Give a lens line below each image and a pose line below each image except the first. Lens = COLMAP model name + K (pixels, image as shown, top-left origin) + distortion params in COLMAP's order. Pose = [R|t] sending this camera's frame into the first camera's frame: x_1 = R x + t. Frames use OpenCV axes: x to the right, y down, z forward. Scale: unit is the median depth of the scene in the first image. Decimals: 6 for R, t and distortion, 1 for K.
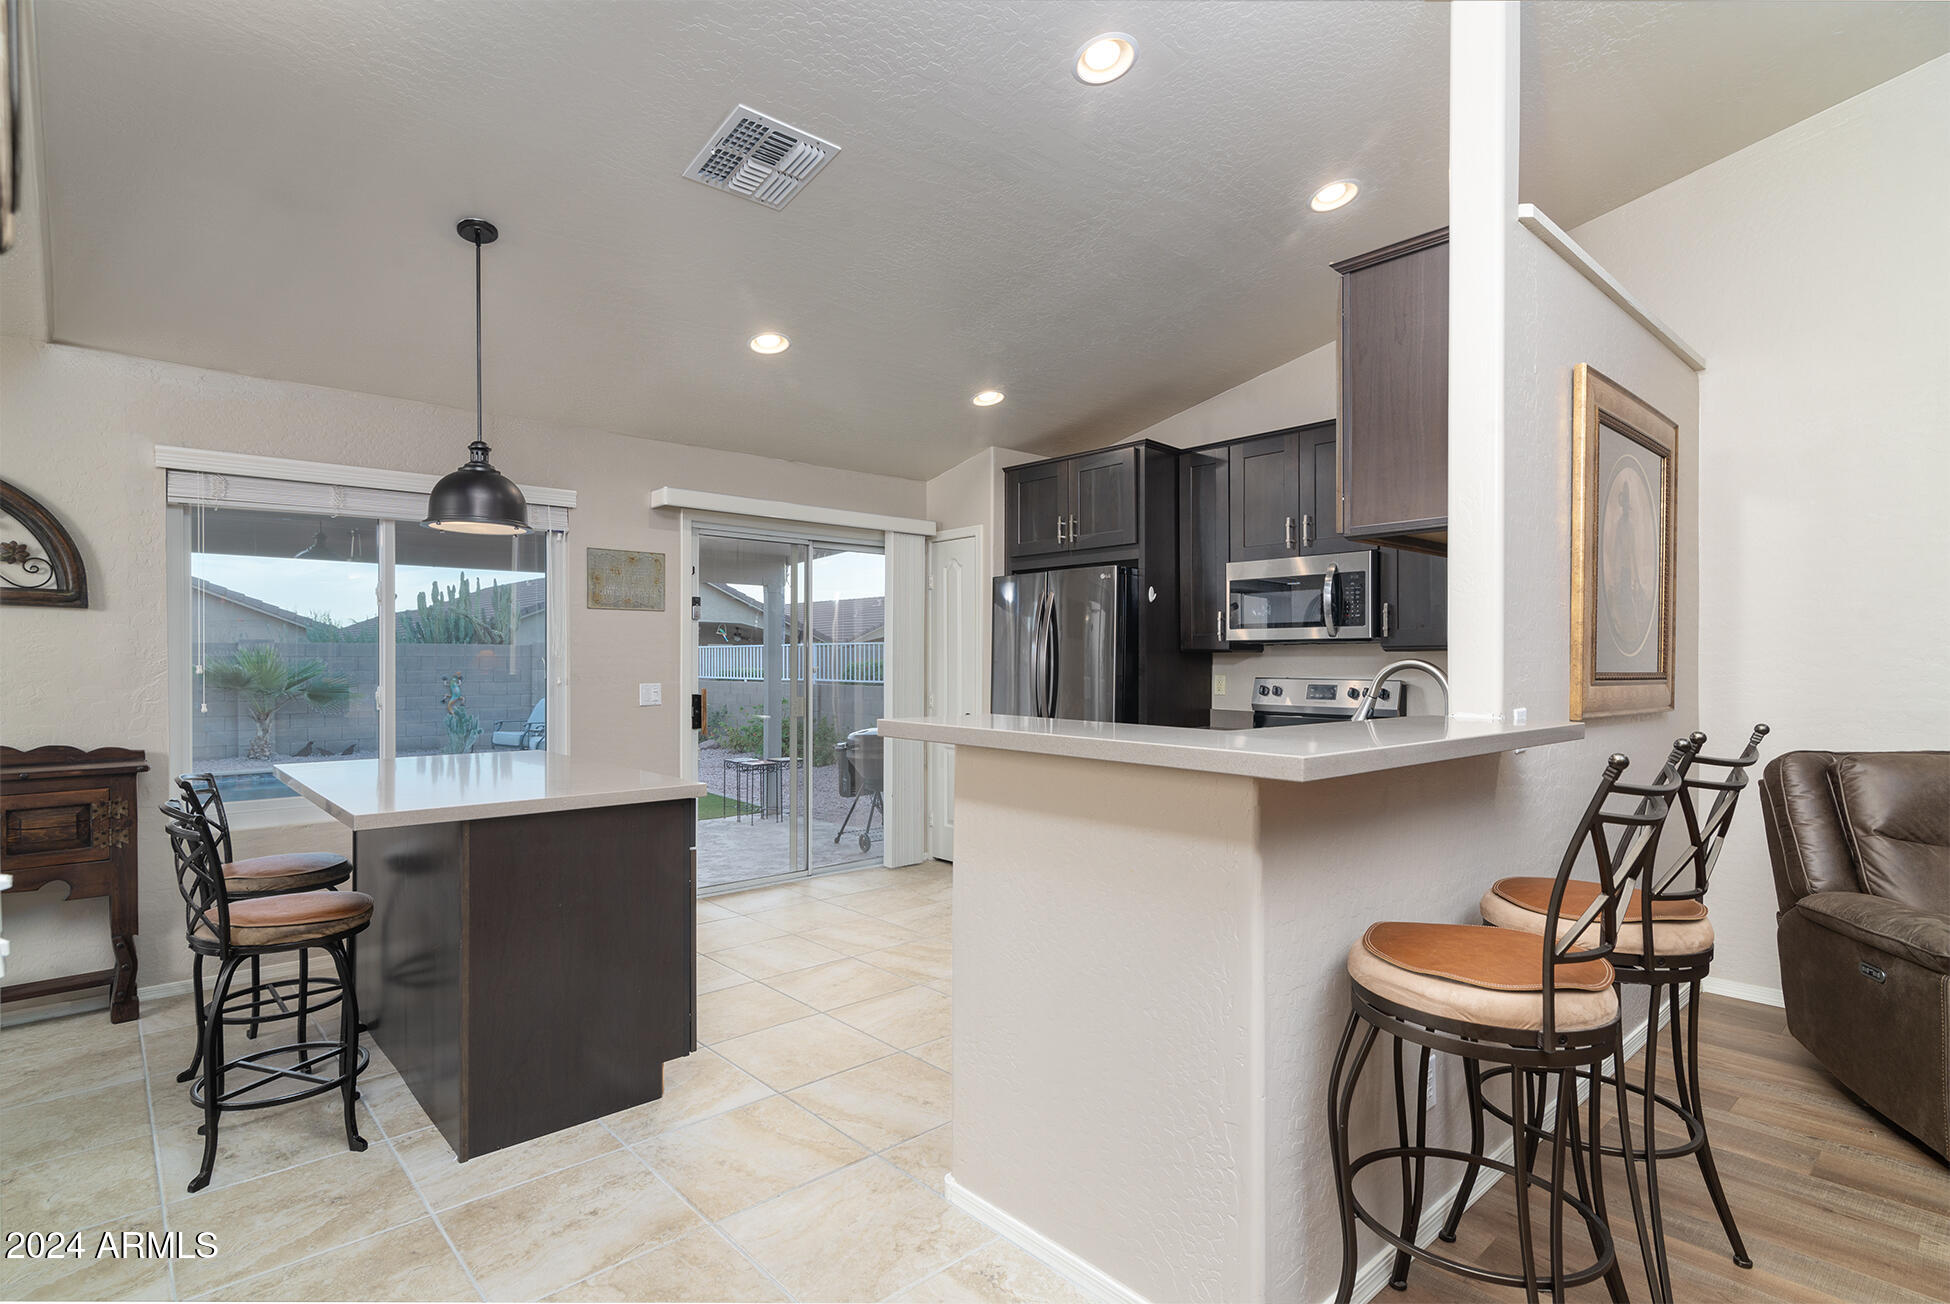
lens RADIAL K [[957.9, 0, 945.8], [0, 957.9, 641.0], [0, 0, 1]] dist [0.009781, -0.000316]
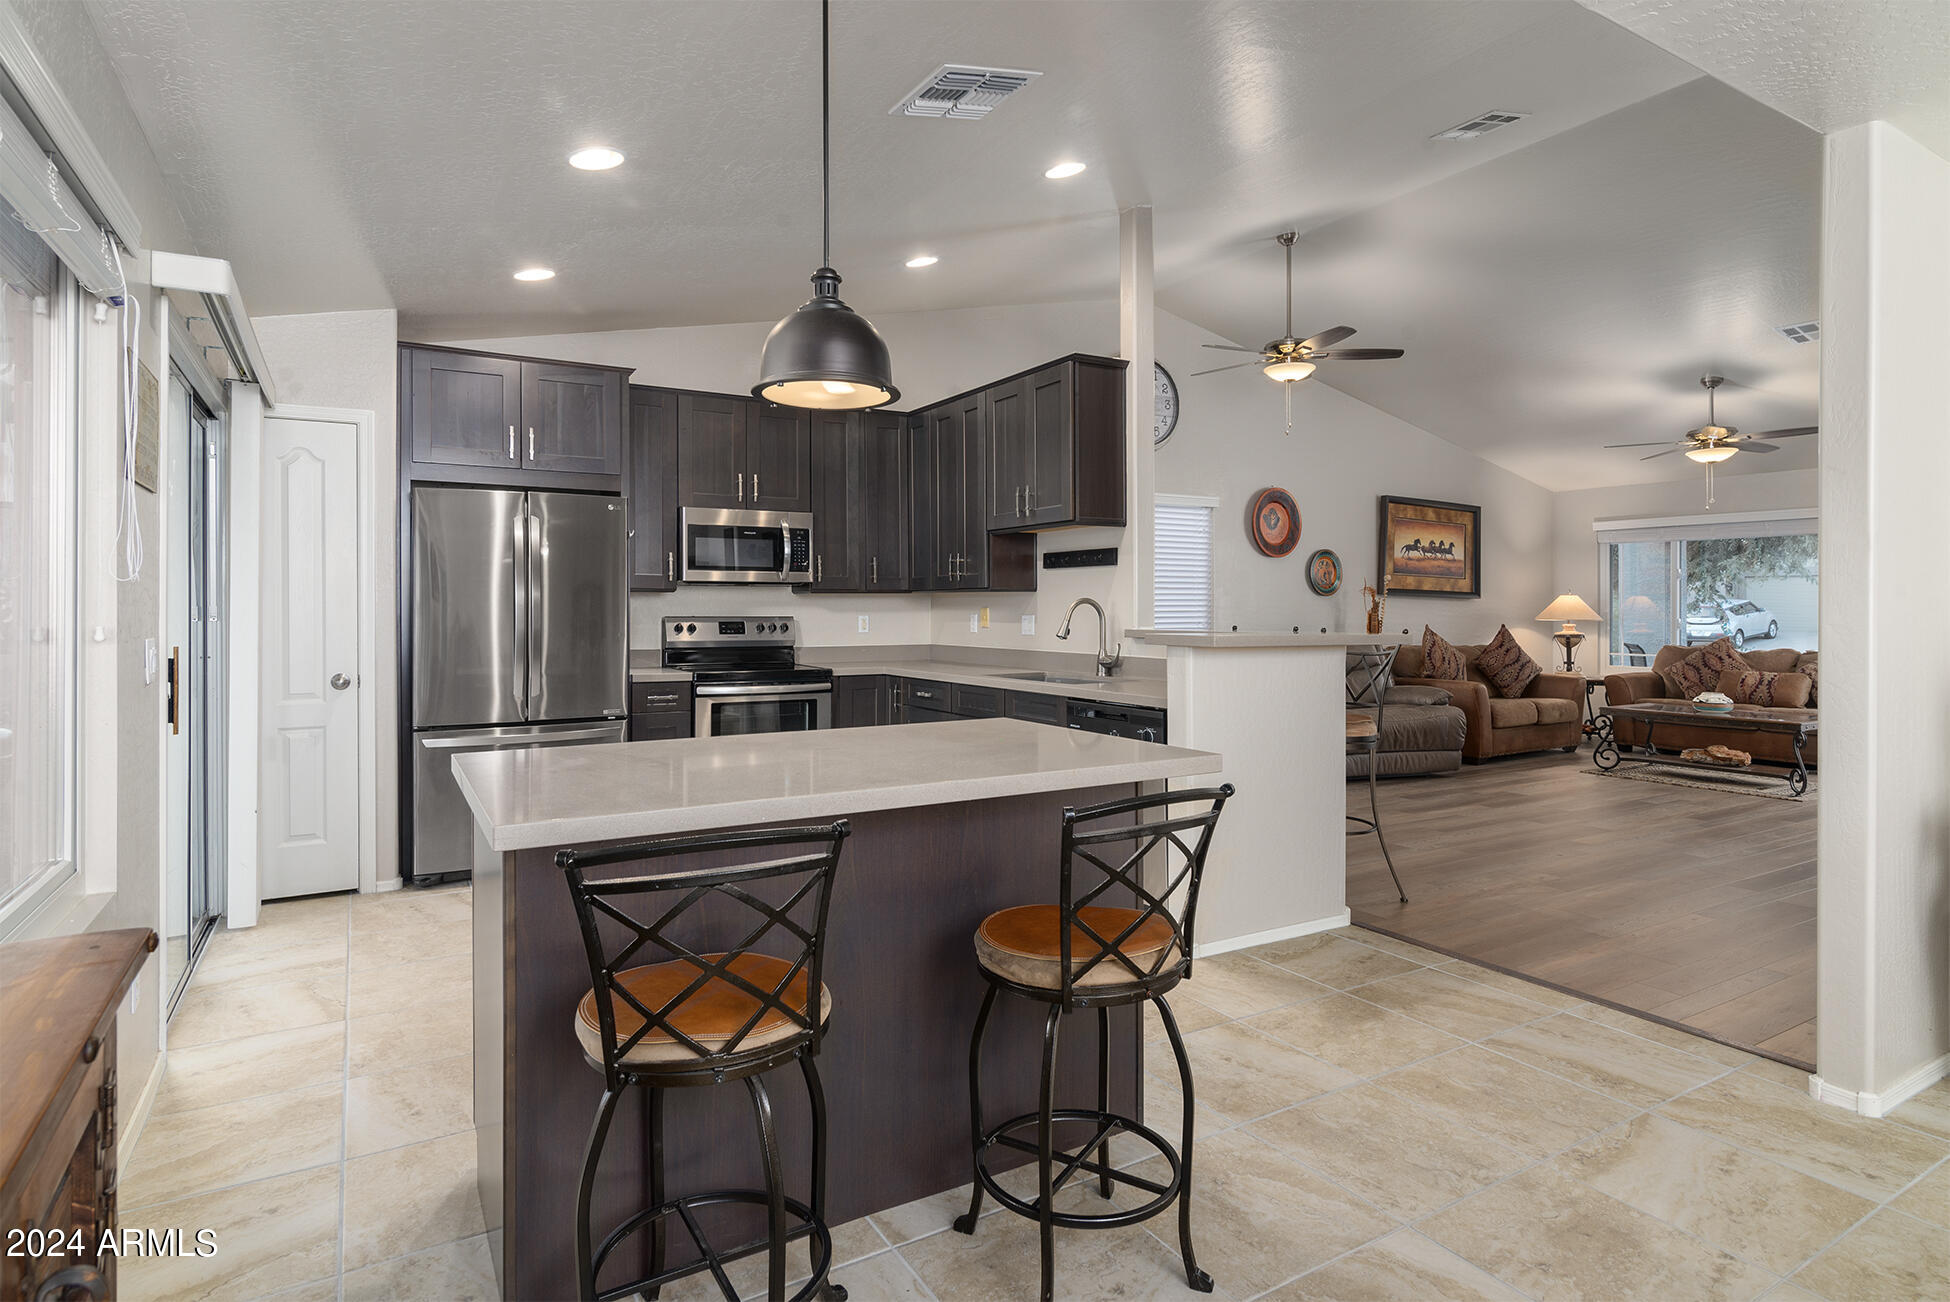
lens RADIAL K [[1019.8, 0, 980.5], [0, 1019.8, 598.9], [0, 0, 1]] dist [-0.001672, -0.000072]
pose [[0.167448, 0.005247, 0.985867, -0.892750], [-0.017374, 0.999846, -0.002371, 0.019221], [-0.985728, -0.016731, 0.167513, 0.589833]]
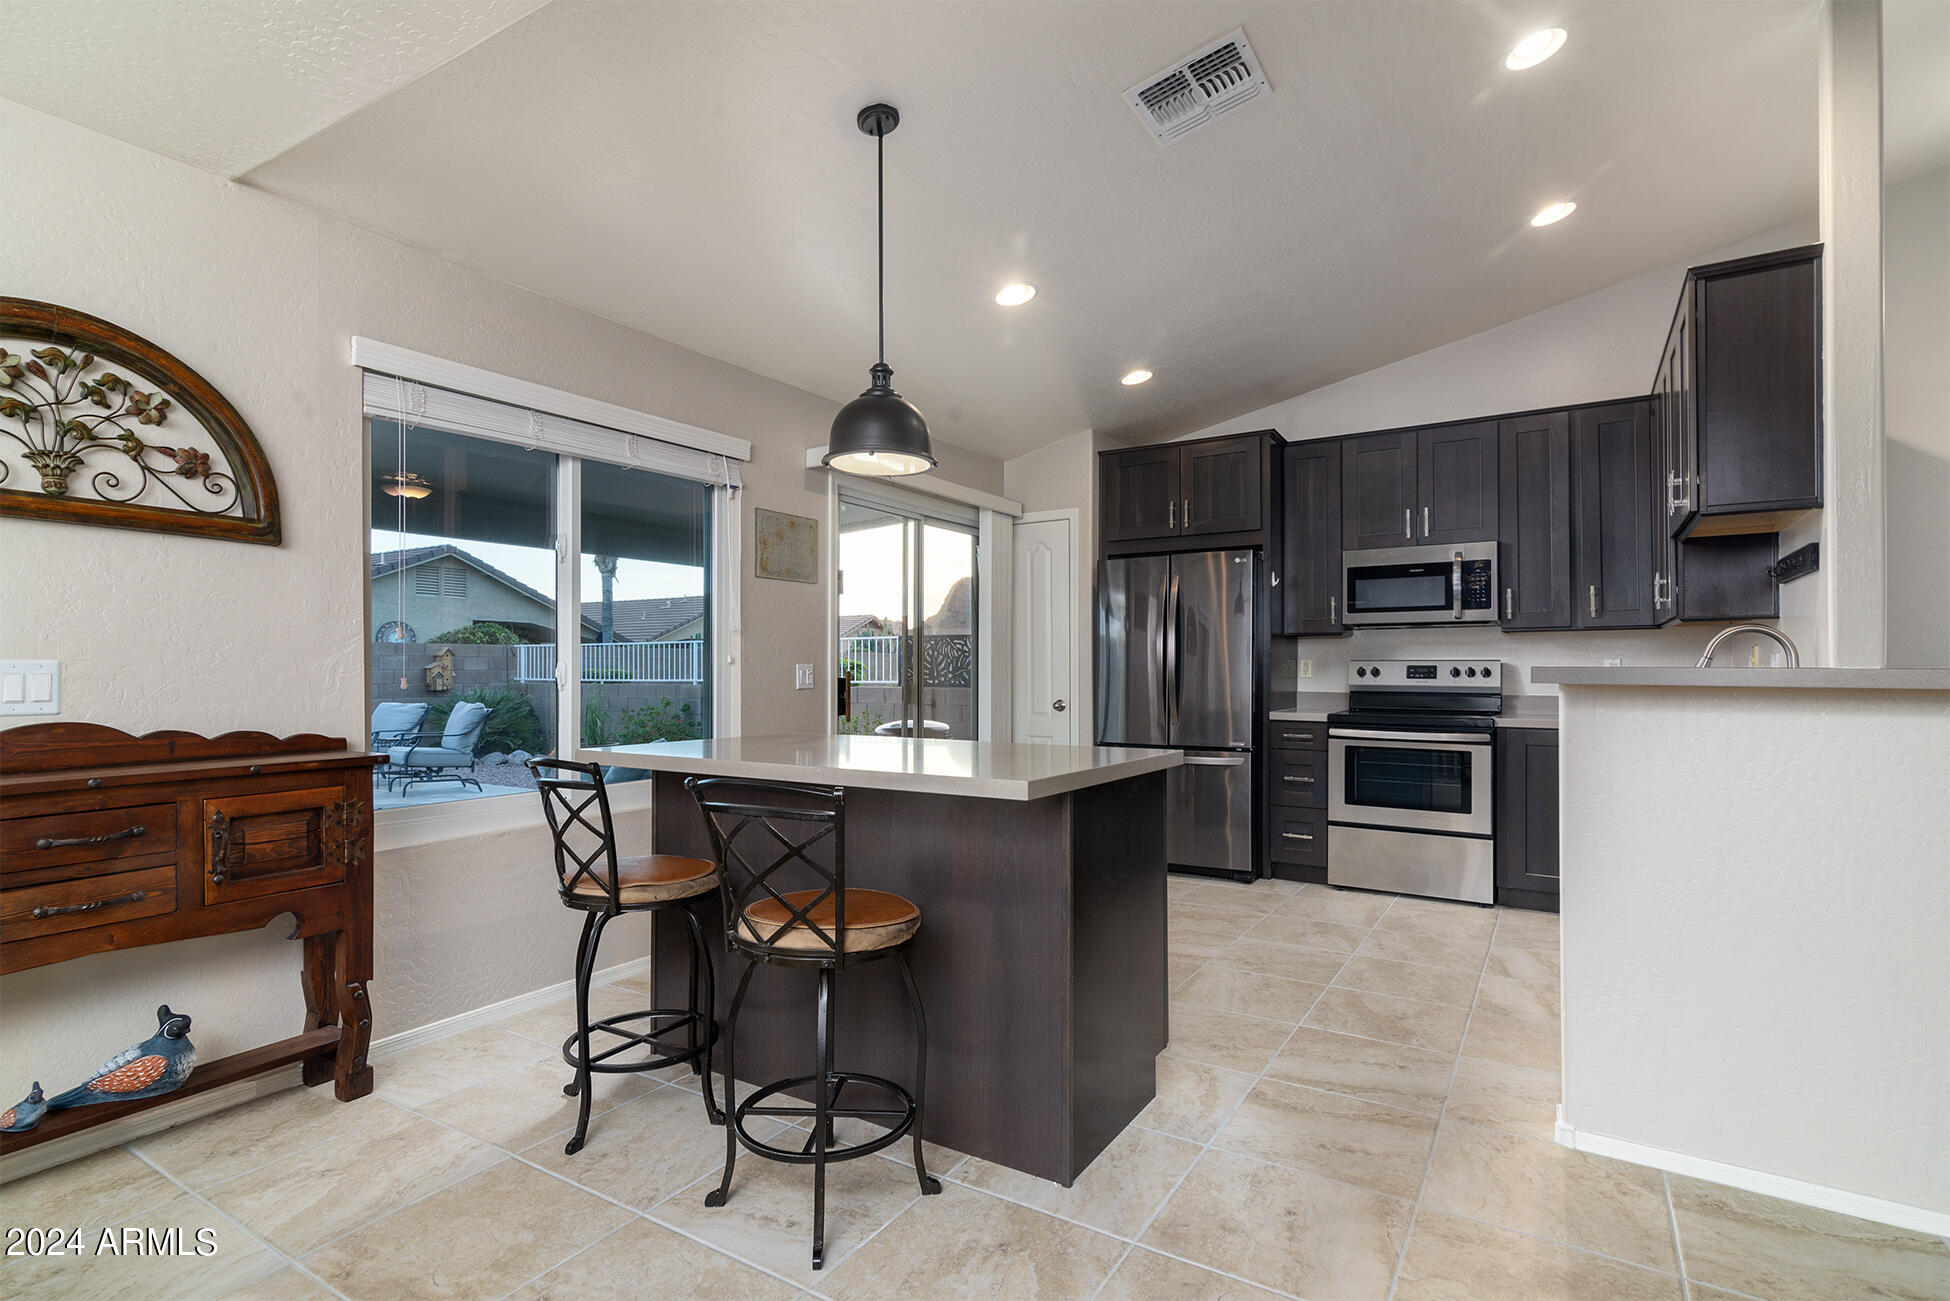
lens RADIAL K [[966.8, 0, 960.7], [0, 966.8, 643.8], [0, 0, 1]] dist [-0.000949, 0.000909]
pose [[0.957680, 0.005650, 0.287780, -0.498770], [-0.003256, 0.999956, -0.008796, 0.038039], [-0.287817, 0.007486, 0.957656, 0.116844]]
